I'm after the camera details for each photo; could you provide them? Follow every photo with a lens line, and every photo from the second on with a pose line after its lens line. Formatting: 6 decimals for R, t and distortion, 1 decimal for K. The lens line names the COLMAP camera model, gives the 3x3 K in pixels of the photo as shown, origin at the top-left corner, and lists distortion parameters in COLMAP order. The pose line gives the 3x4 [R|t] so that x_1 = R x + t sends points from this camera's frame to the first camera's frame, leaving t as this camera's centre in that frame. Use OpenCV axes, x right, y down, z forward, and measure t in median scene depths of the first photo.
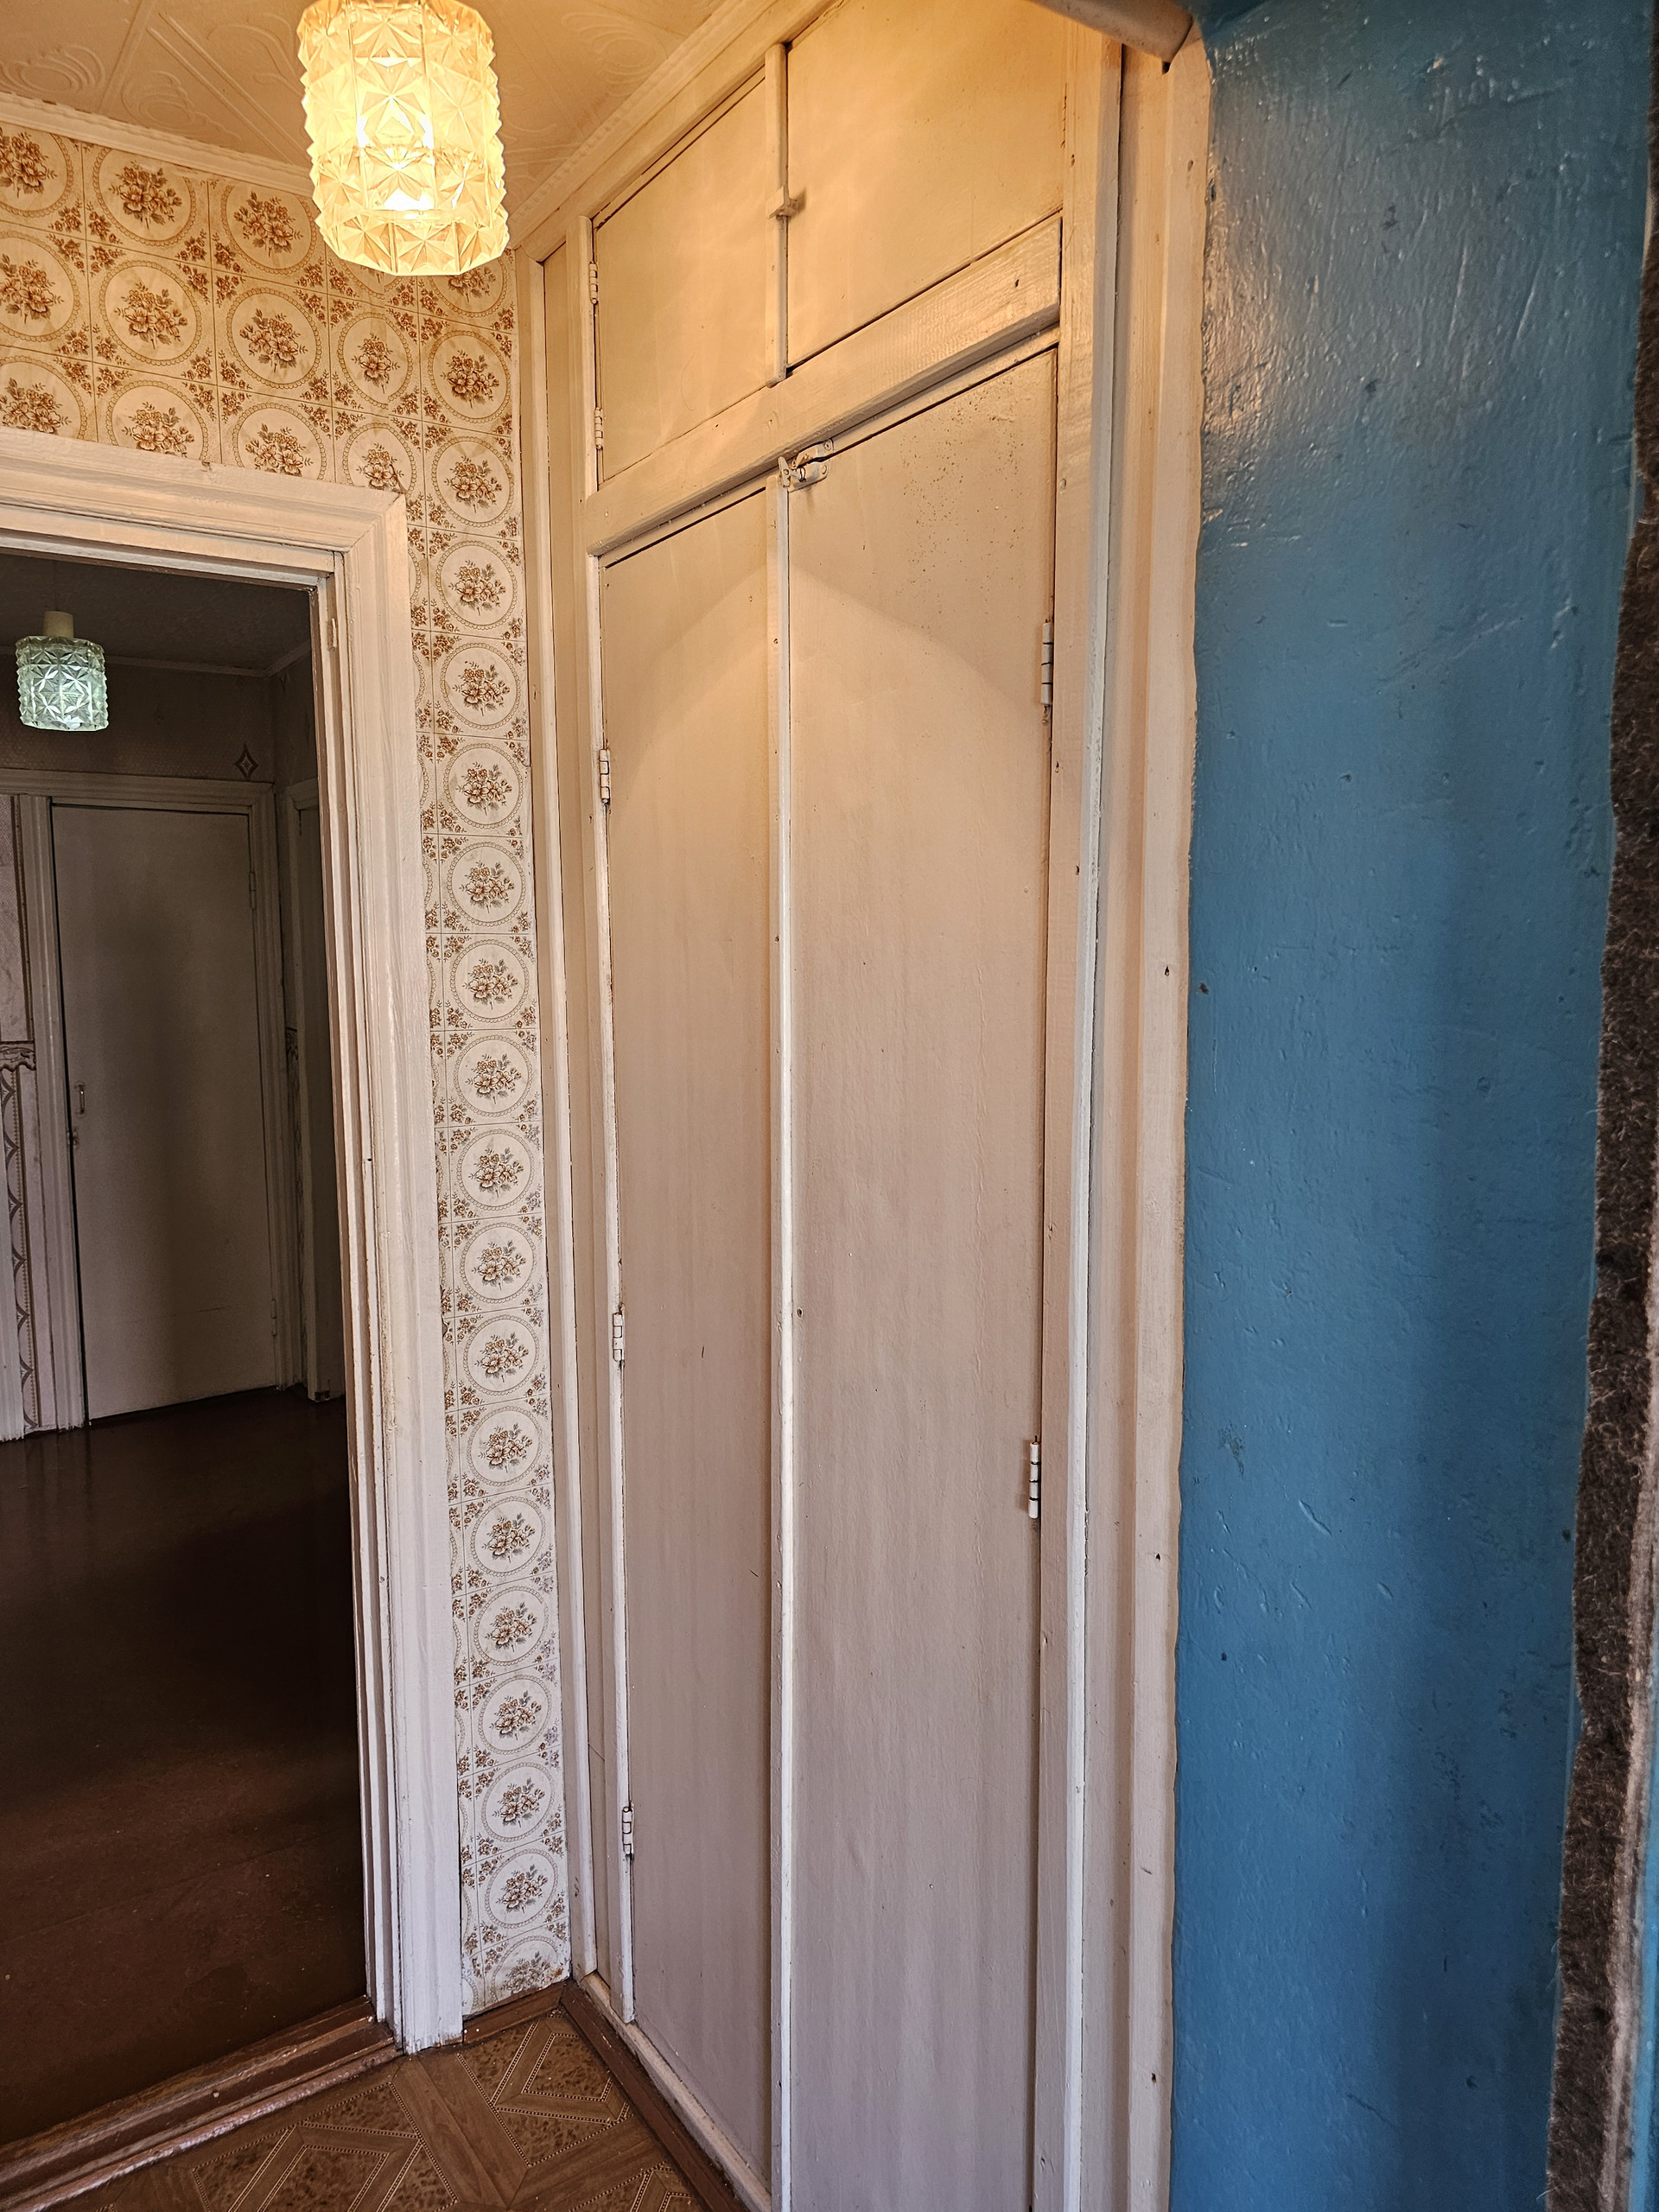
lens RADIAL K [[1481.4, 0, 810.4], [0, 1481.4, 1096.4], [0, 0, 1]] dist [0.062604, -0.054401]
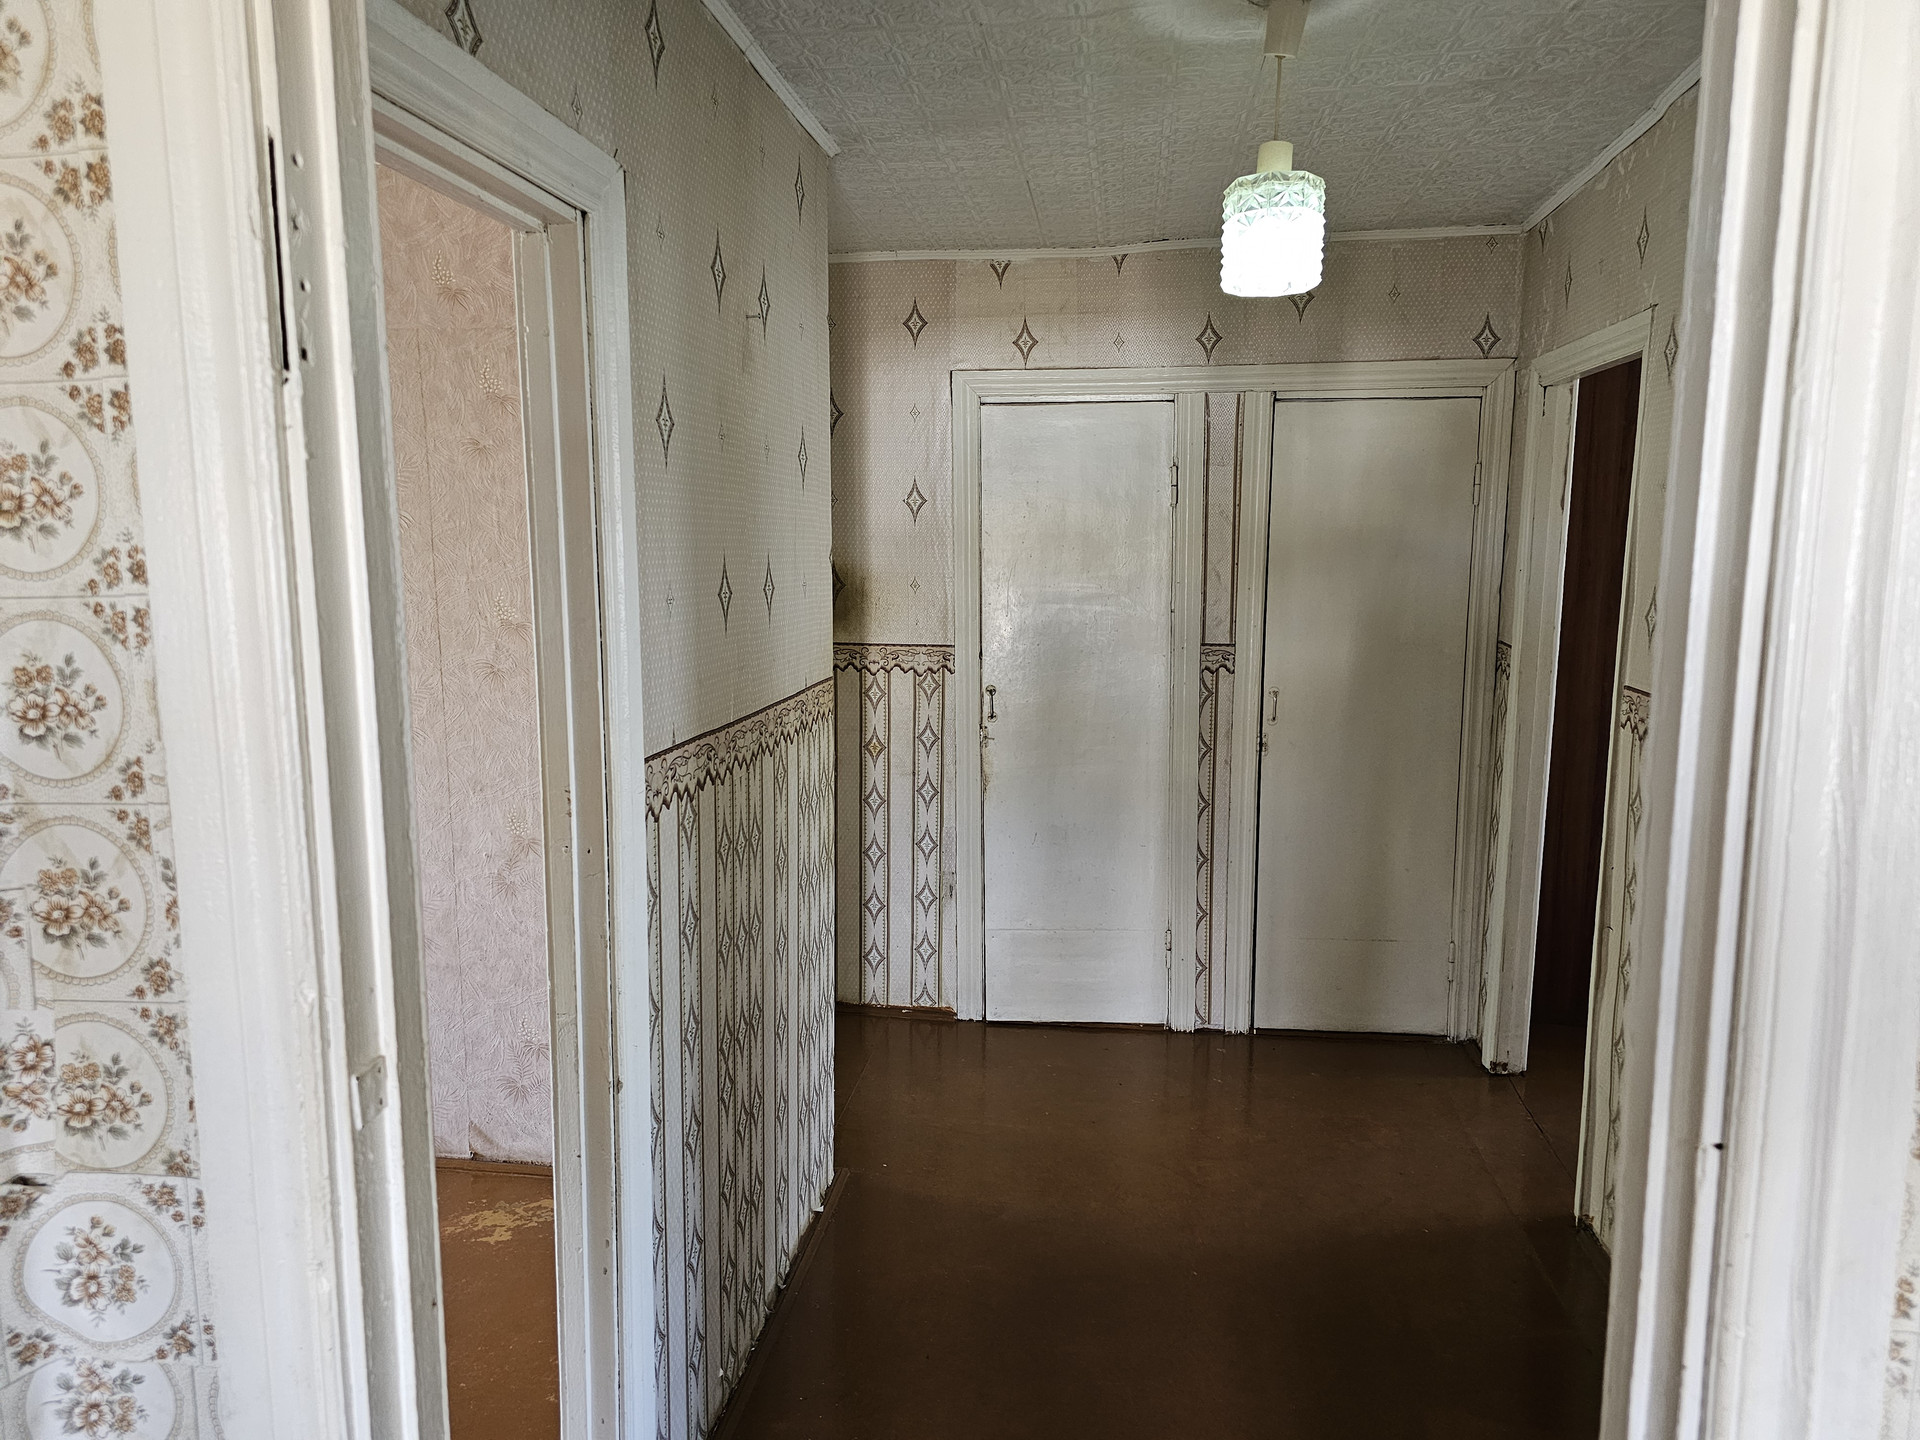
lens RADIAL K [[1285.8, 0, 932.9], [0, 1285.8, 715.7], [0, 0, 1]] dist [0.062604, -0.054401]
pose [[0.737058, 0.102209, -0.668056, -0.221436], [-0.074388, 0.994761, 0.070123, -0.084200], [0.671723, -0.001989, 0.740799, 0.572335]]
